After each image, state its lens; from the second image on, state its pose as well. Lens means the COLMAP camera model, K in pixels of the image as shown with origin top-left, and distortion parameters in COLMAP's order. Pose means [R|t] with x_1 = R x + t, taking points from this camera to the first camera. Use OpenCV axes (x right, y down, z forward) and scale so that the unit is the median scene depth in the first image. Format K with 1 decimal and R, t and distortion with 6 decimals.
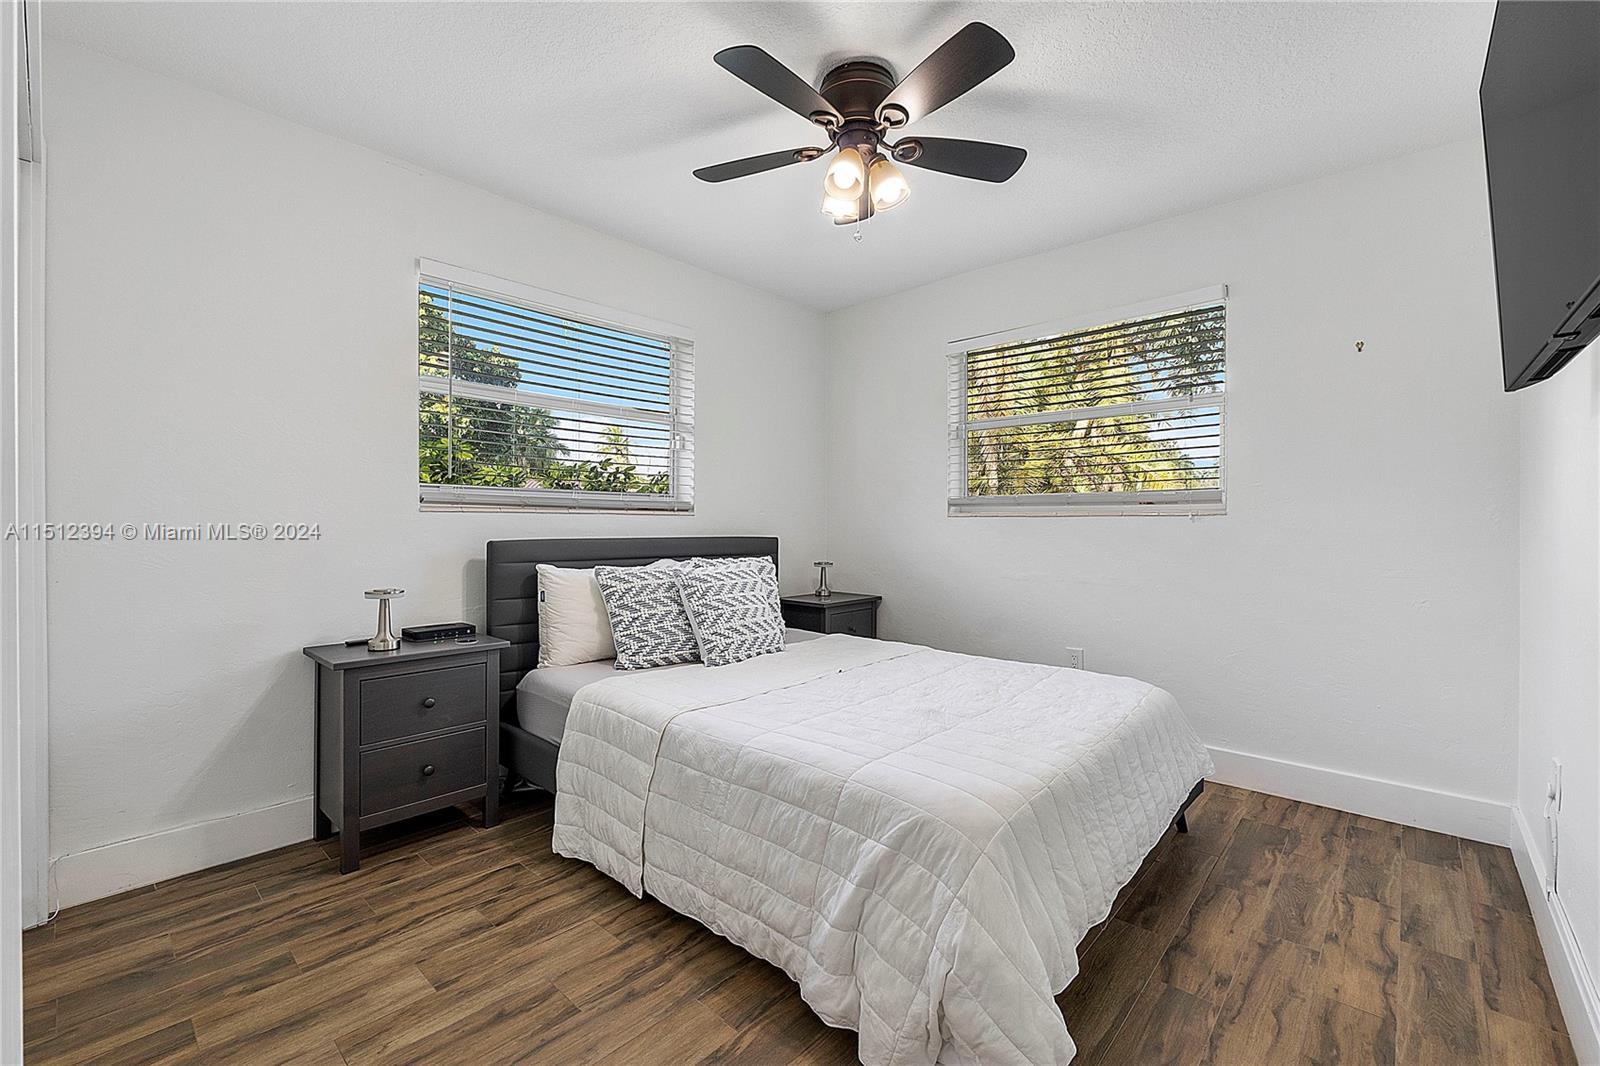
lens RADIAL K [[676.7, 0, 799.5], [0, 676.7, 525.9], [0, 0, 1]] dist [-0.002519, -0.003806]
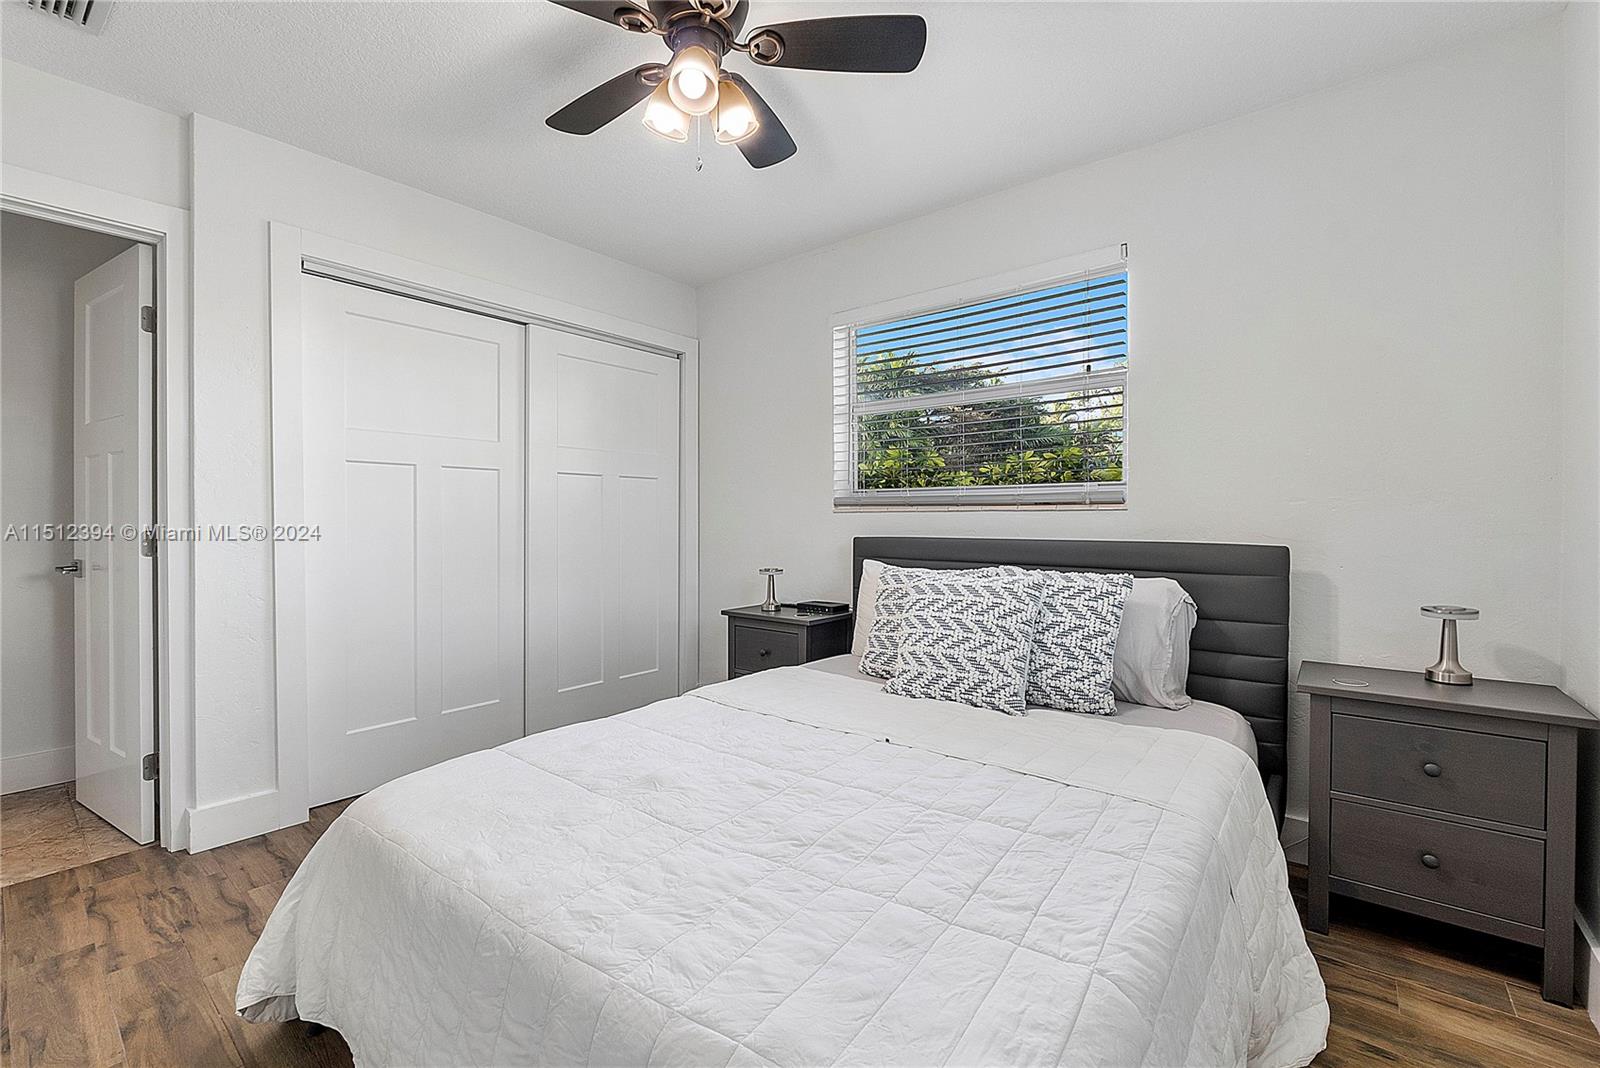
lens RADIAL K [[676.7, 0, 799.5], [0, 676.7, 526.9], [0, 0, 1]] dist [-0.002519, -0.003806]
pose [[0.040255, -0.000911, -0.999189, 0.666174], [-0.002383, 0.999997, -0.001008, 0.005706], [0.999187, 0.002422, 0.040253, 0.817890]]
